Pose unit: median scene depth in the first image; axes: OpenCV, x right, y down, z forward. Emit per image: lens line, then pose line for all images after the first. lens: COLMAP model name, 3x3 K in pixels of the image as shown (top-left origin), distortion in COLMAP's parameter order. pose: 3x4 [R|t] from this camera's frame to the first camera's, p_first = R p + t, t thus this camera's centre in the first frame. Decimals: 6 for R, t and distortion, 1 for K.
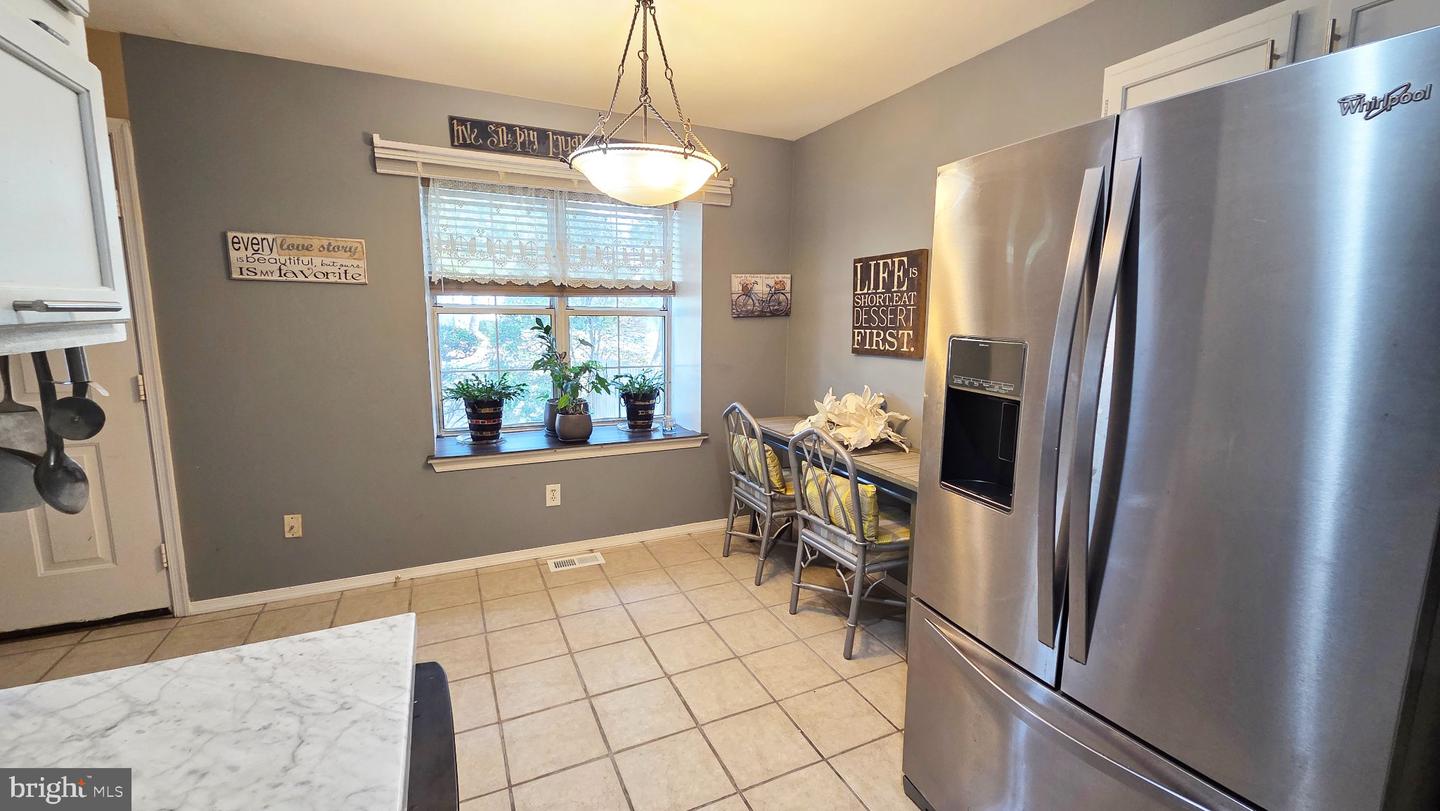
lens RADIAL K [[588.1, 0, 726.3], [0, 588.1, 402.3], [0, 0, 1]] dist [0.002773, 0.000172]
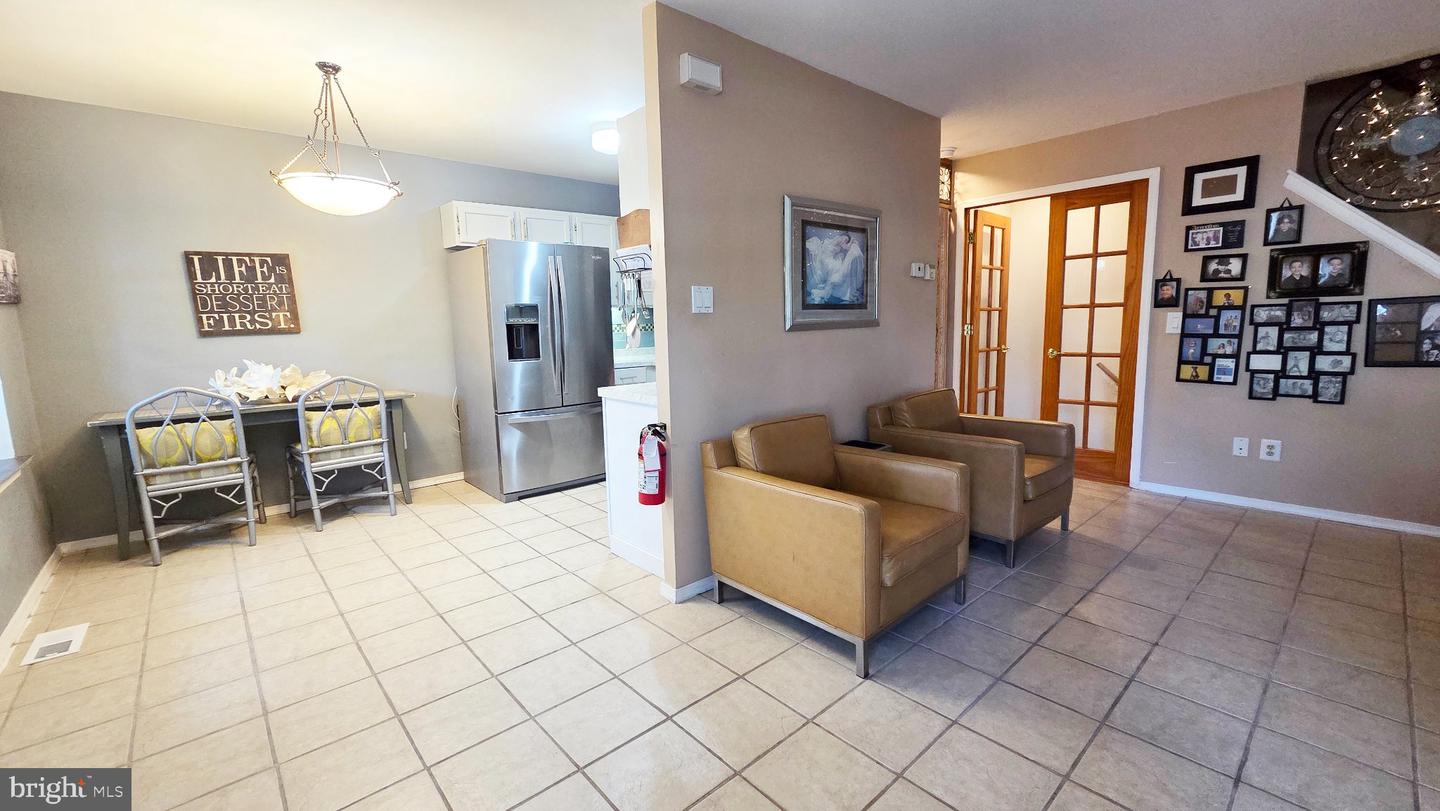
lens RADIAL K [[588.1, 0, 725.4], [0, 588.1, 401.5], [0, 0, 1]] dist [0.002773, 0.000172]
pose [[-0.279345, -0.137790, 0.950253, -1.239691], [0.166664, 0.967670, 0.189310, -0.010399], [-0.945616, 0.211255, -0.247350, 0.398125]]
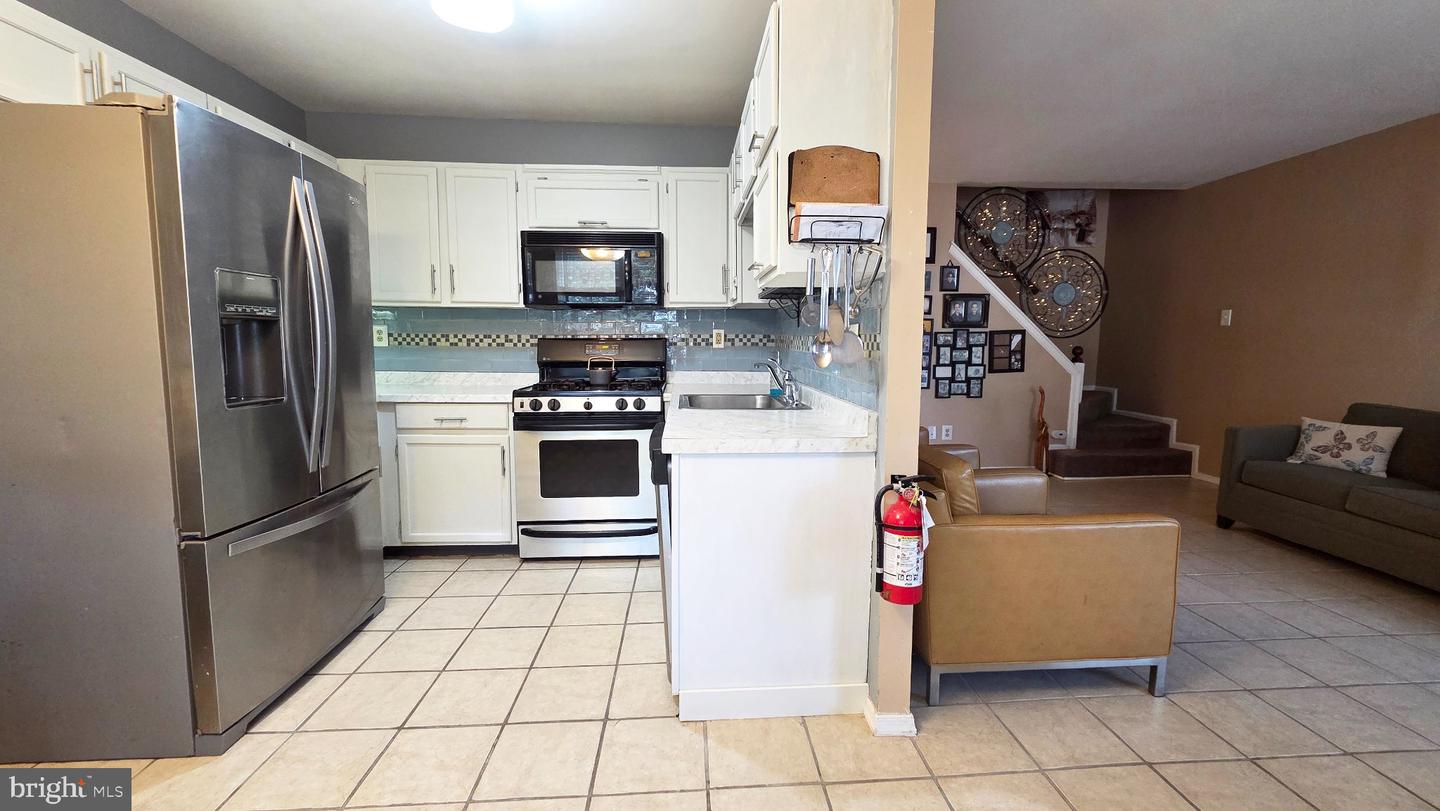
lens RADIAL K [[588.1, 0, 729.6], [0, 588.1, 403.2], [0, 0, 1]] dist [0.002773, 0.000172]
pose [[-0.927508, -0.056036, 0.369579, -0.458760], [0.042643, 0.966384, 0.253541, -0.051760], [-0.371362, 0.250921, -0.893940, 0.835212]]
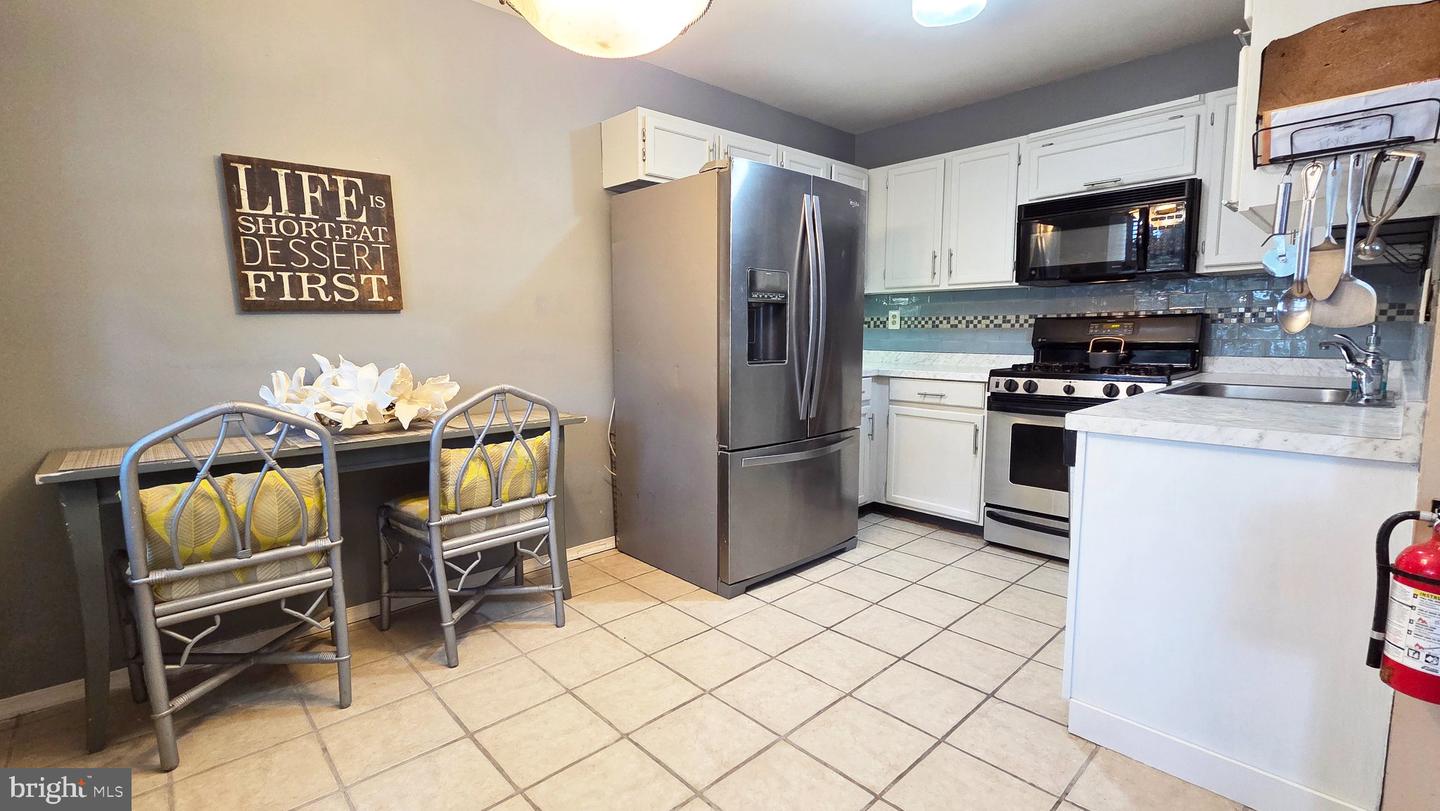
lens RADIAL K [[631.4, 0, 727.4], [0, 631.4, 401.5], [0, 0, 1]] dist [0.002768, -0.000415]
pose [[-0.304565, -0.112163, 0.945865, -0.629293], [0.152090, 0.974574, 0.164540, -0.023679], [-0.940271, 0.193969, -0.279762, 0.793309]]
